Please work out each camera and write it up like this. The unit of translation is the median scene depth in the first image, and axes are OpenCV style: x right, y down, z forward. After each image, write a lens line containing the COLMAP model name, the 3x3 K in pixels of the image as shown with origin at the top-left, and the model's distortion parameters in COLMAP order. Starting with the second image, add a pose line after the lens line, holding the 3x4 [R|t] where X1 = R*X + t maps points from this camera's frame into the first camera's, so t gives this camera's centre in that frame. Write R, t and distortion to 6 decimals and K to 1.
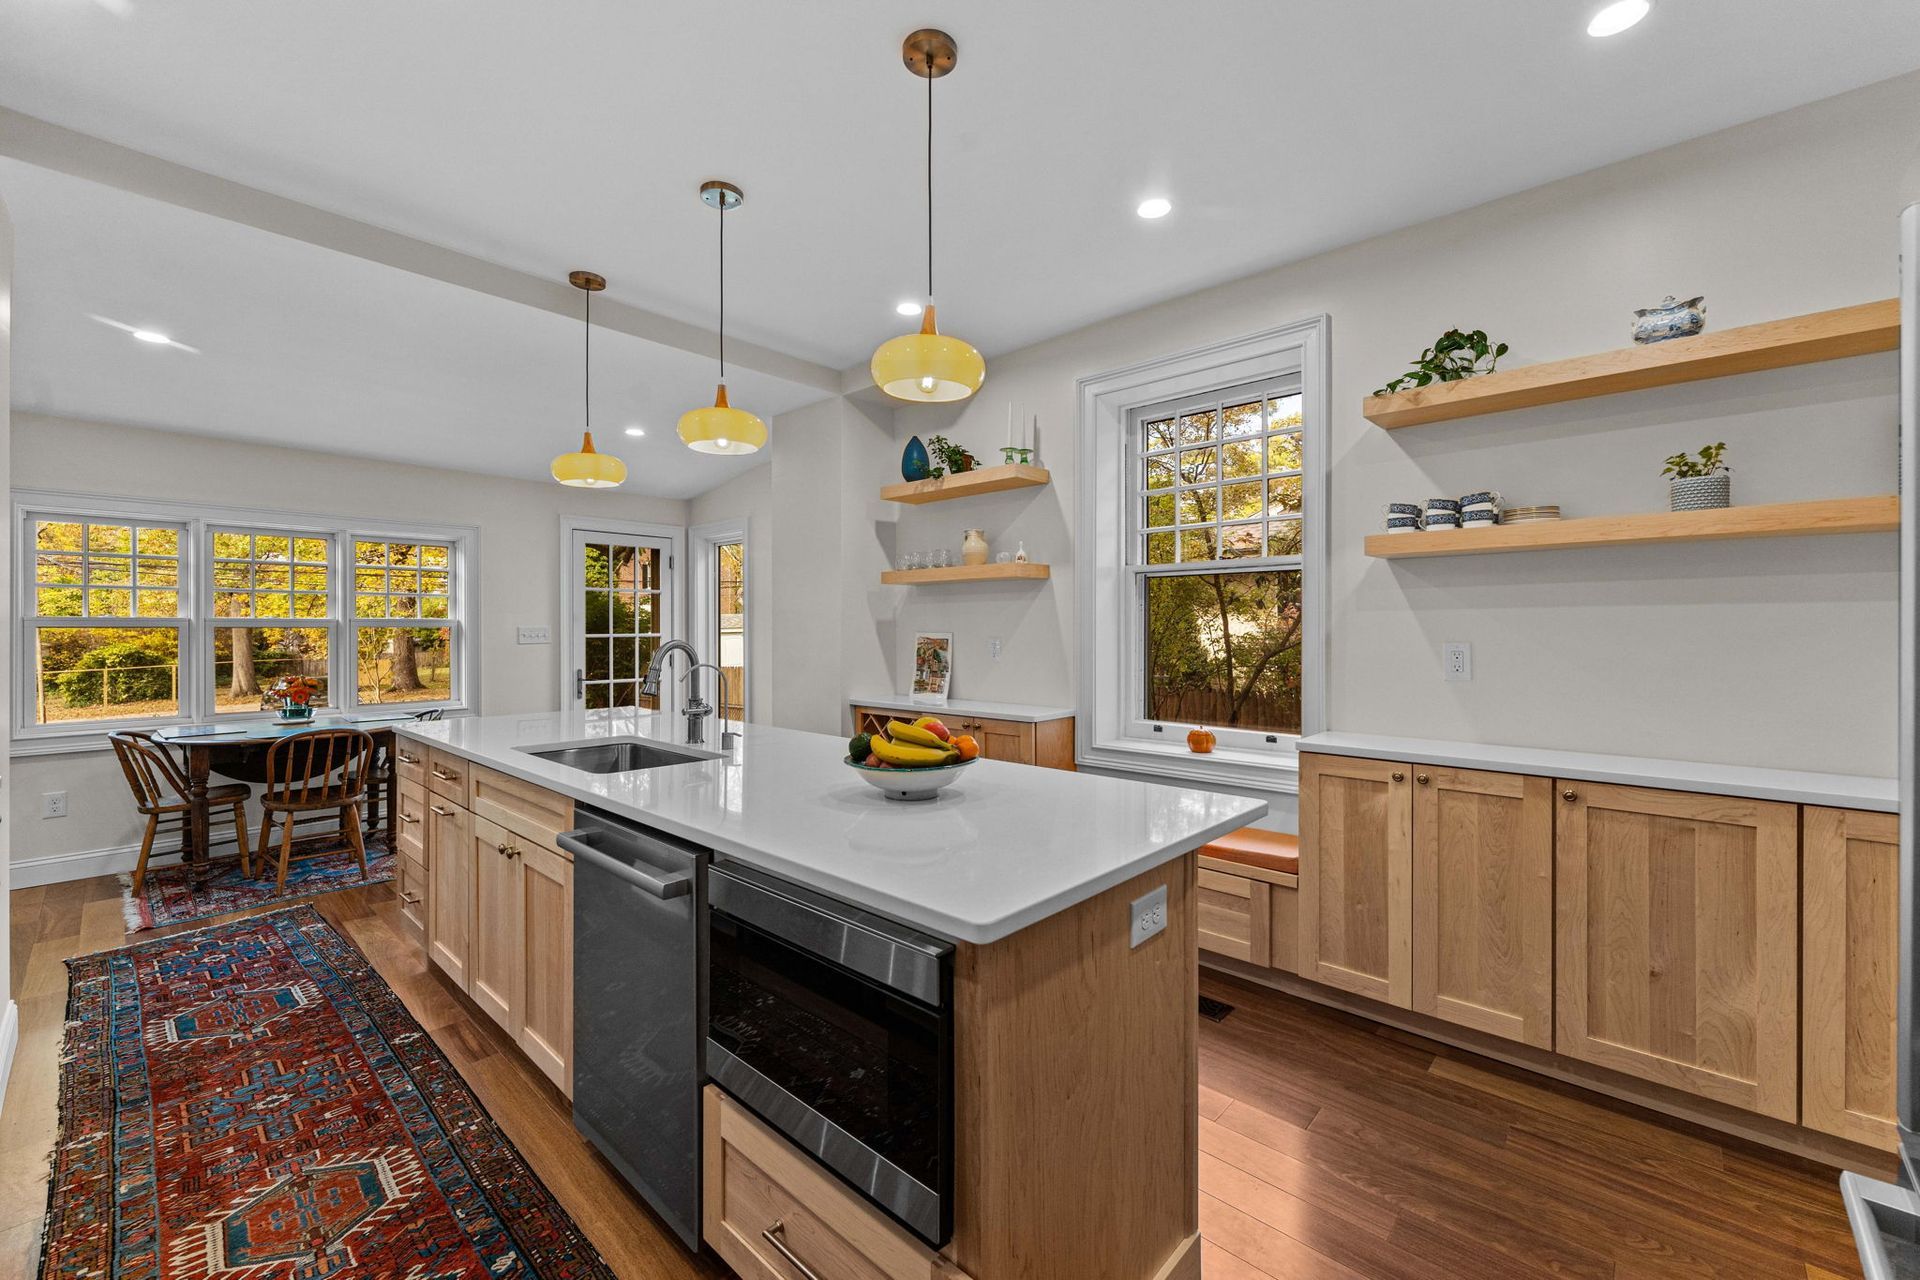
lens RADIAL K [[767.6, 0, 960.0], [0, 767.6, 627.5], [0, 0, 1]] dist [0.000952, -0.000439]
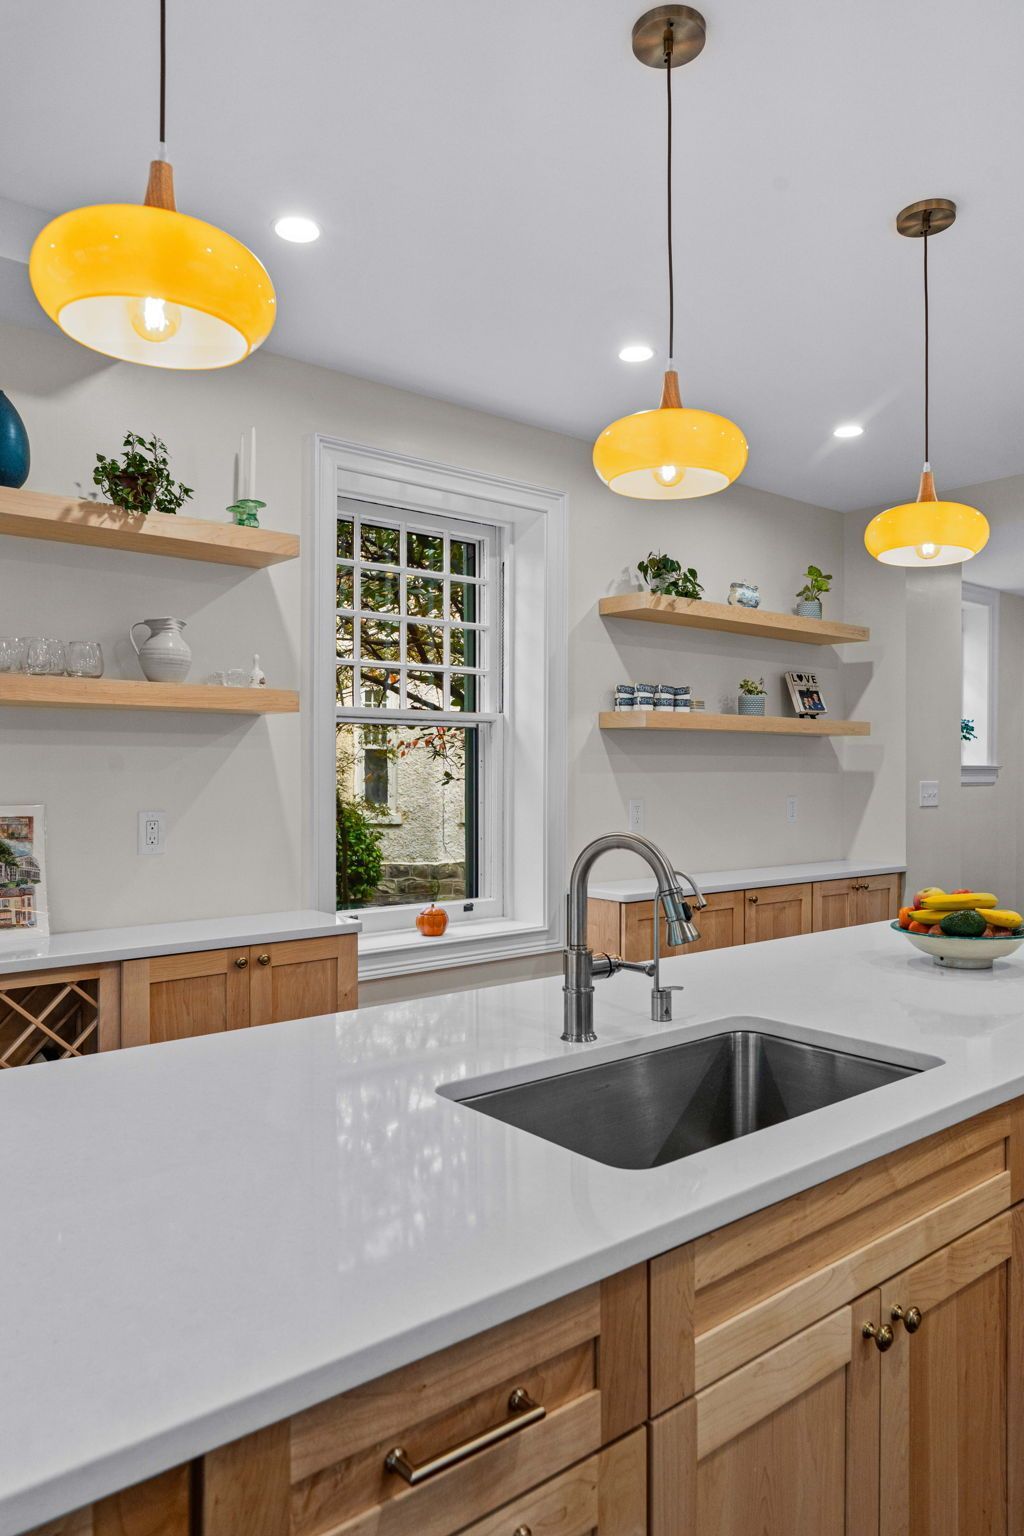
lens RADIAL K [[1018.9, 0, 511.8], [0, 1018.9, 769.7], [0, 0, 1]] dist [0.001057, -0.001534]
pose [[0.148034, 0.004563, 0.988972, -0.718201], [-0.000371, 0.999990, -0.004558, -0.014649], [-0.988982, 0.000308, 0.148034, 0.677700]]
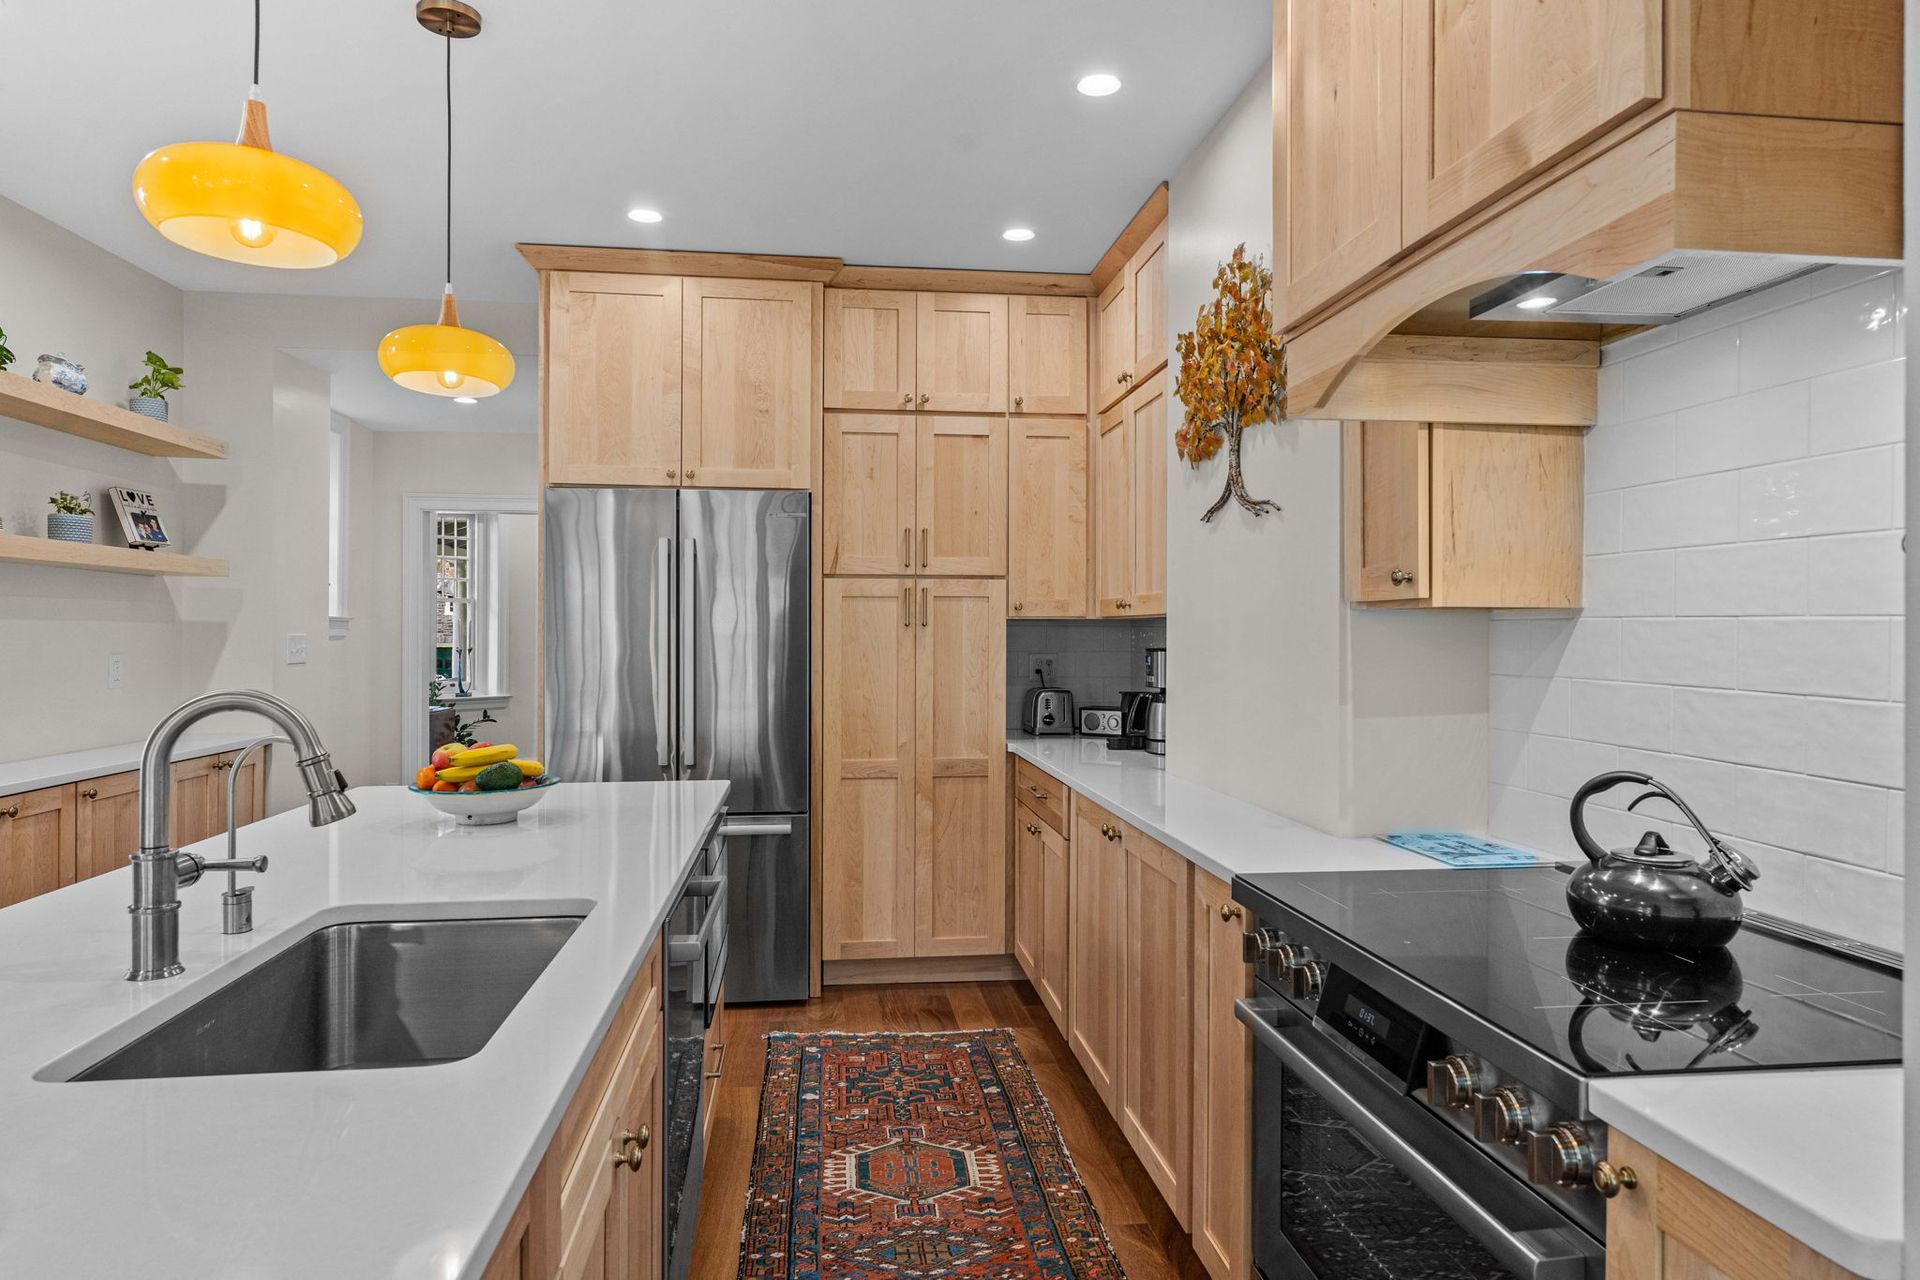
lens RADIAL K [[1152.9, 0, 959.9], [0, 1152.9, 636.3], [0, 0, 1]] dist [0.000275, -0.001632]
pose [[-0.760637, -0.003875, 0.649166, -0.705798], [-0.003179, 0.999992, 0.002245, -0.008347], [-0.649169, -0.000355, -0.760644, 0.836374]]
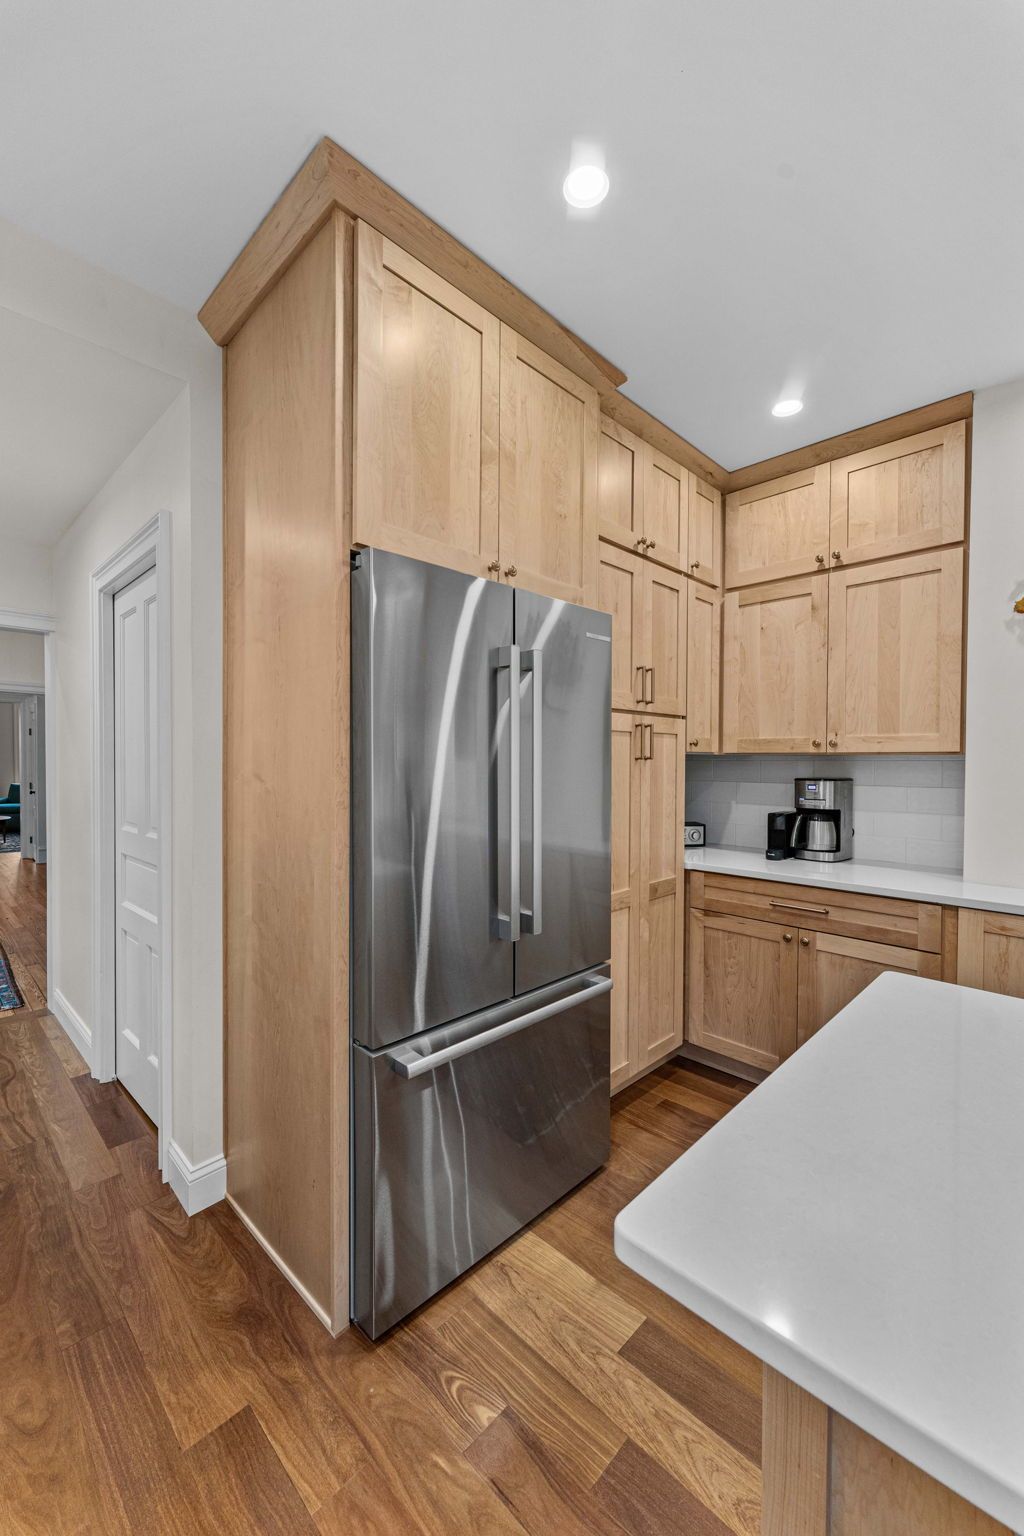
lens RADIAL K [[610.3, 0, 510.7], [0, 610.3, 769.6], [0, 0, 1]] dist [0.000210, -0.000194]
pose [[-0.999158, -0.004311, 0.040811, 0.210479], [-0.003751, 0.999898, 0.013787, -0.014260], [-0.040866, 0.013622, -0.999072, 0.631045]]
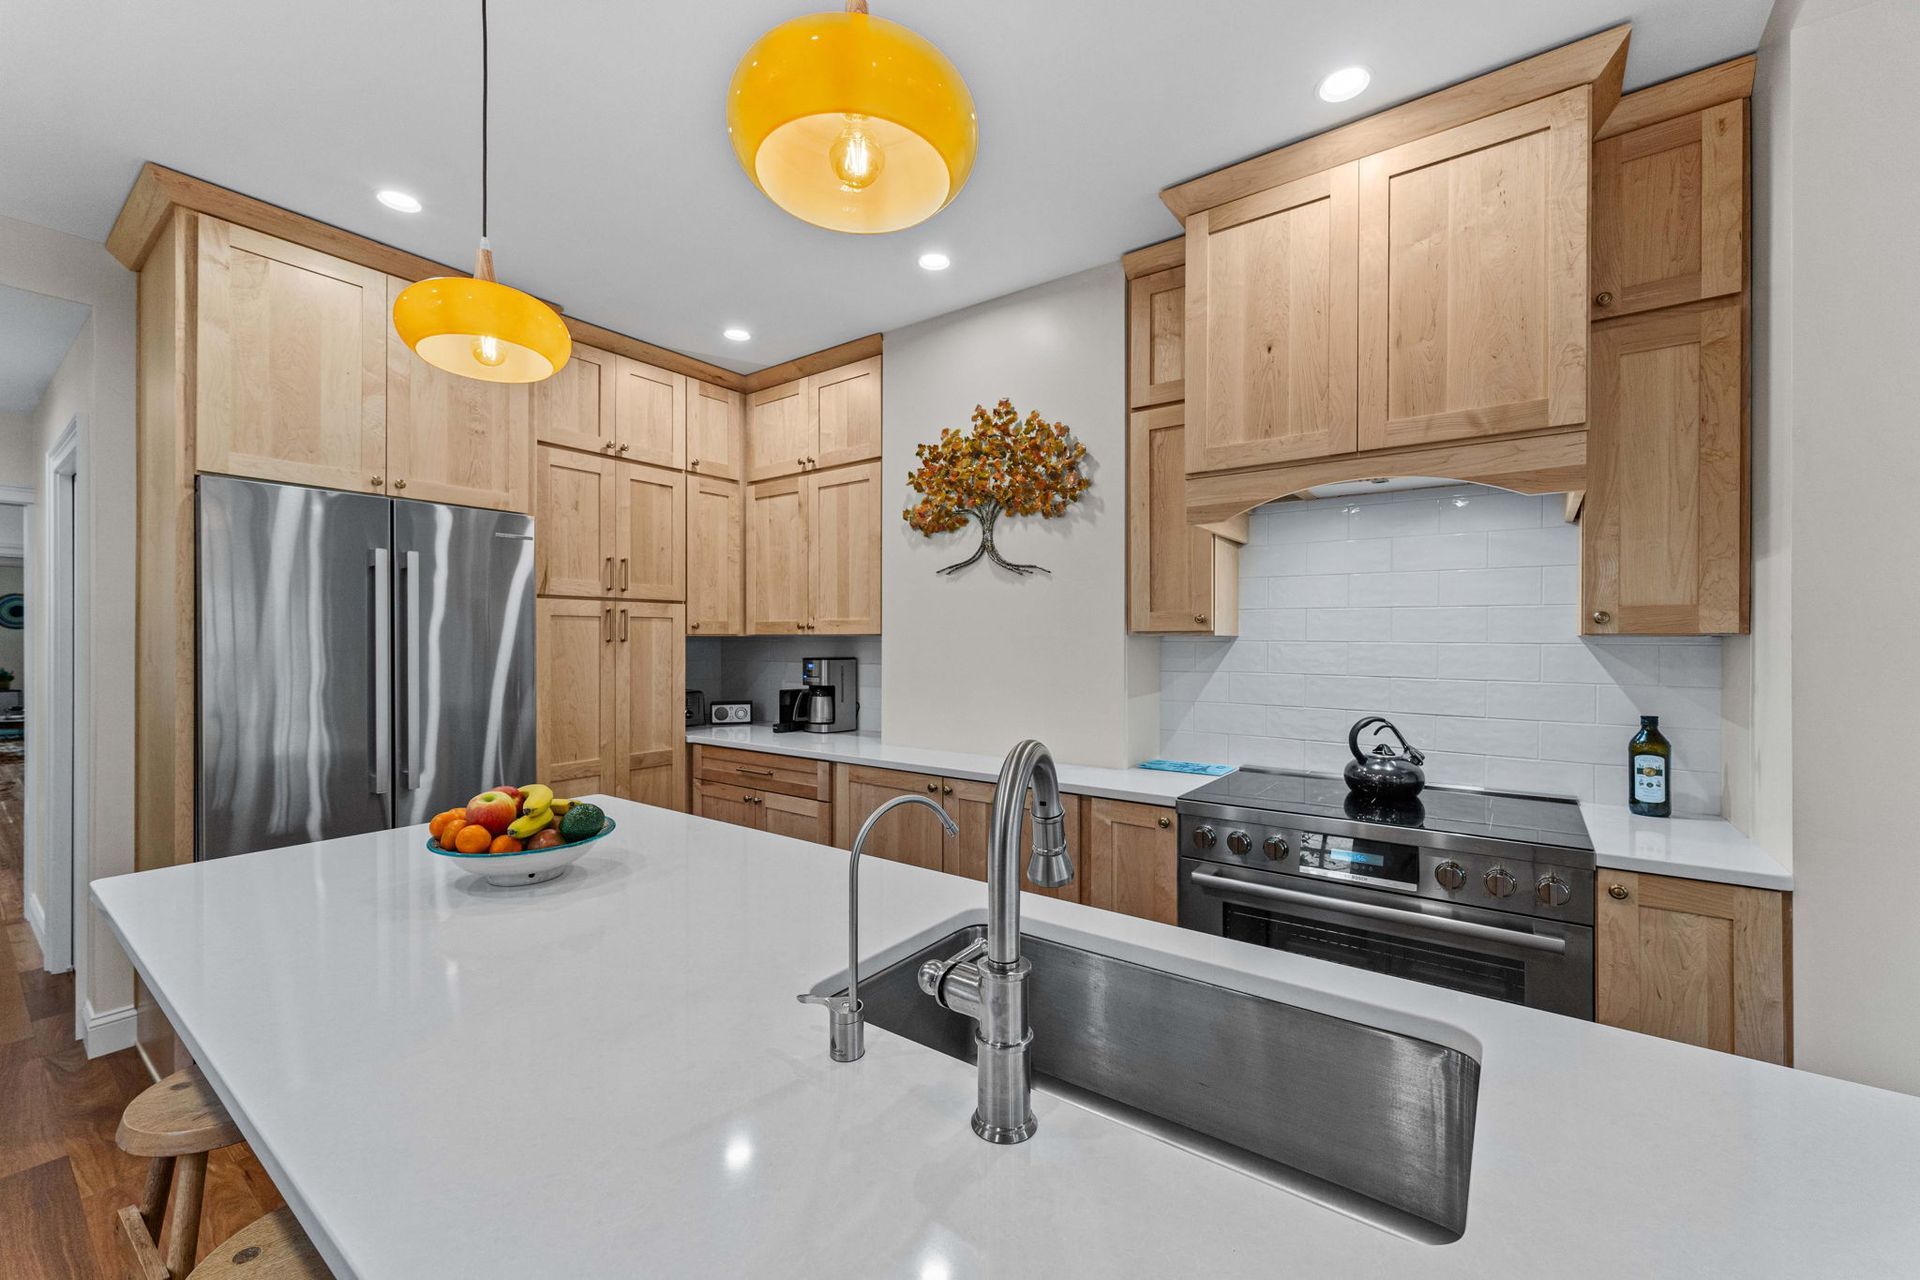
lens RADIAL K [[762.8, 0, 959.6], [0, 762.8, 642.0], [0, 0, 1]] dist [0.000210, -0.000194]
pose [[-0.994587, 0.000335, -0.103906, -0.216342], [0.000174, 0.999999, 0.001562, -0.017416], [0.103906, 0.001535, -0.994586, 0.911548]]
